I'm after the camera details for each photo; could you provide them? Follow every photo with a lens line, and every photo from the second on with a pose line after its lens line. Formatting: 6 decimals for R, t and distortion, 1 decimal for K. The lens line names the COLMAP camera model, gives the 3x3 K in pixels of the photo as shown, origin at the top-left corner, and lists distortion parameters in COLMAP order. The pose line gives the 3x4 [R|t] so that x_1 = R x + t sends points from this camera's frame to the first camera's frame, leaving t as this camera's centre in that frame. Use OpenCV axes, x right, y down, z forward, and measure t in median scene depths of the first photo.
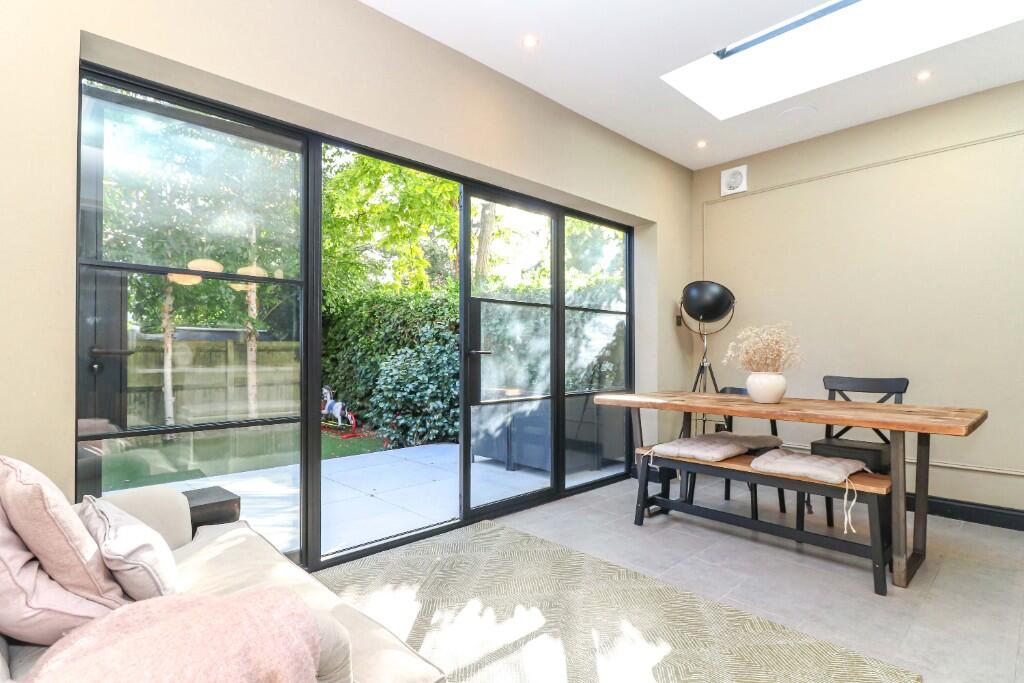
lens RADIAL K [[506.1, 0, 520.7], [0, 506.1, 345.5], [0, 0, 1]] dist [0.000566, -0.001204]
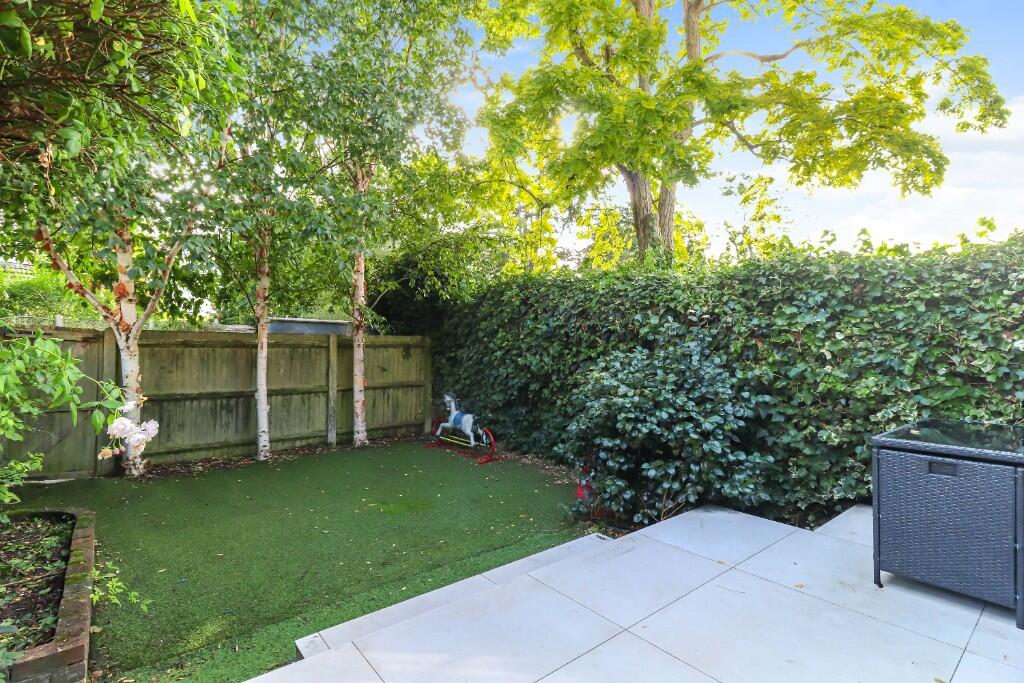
lens RADIAL K [[468.3, 0, 513.9], [0, 468.3, 346.4], [0, 0, 1]] dist [0.017435, -0.011166]
pose [[0.997044, 0.012937, -0.075739, -0.271176], [-0.011816, 0.999814, 0.015238, -0.006134], [0.075922, -0.014298, 0.997011, 0.324855]]
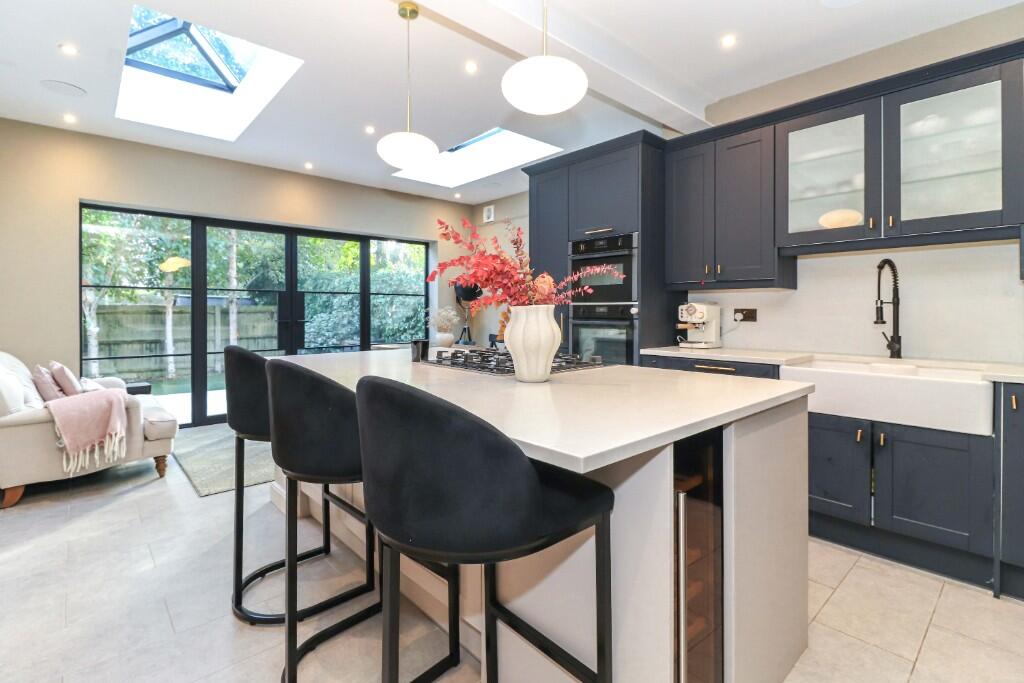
lens RADIAL K [[468.3, 0, 508.4], [0, 468.3, 314.0], [0, 0, 1]] dist [0.017435, -0.011166]
pose [[0.999594, 0.002177, -0.028422, 0.280522], [-0.001521, 0.999732, 0.023084, -0.020586], [0.028465, -0.023032, 0.999329, -0.272581]]
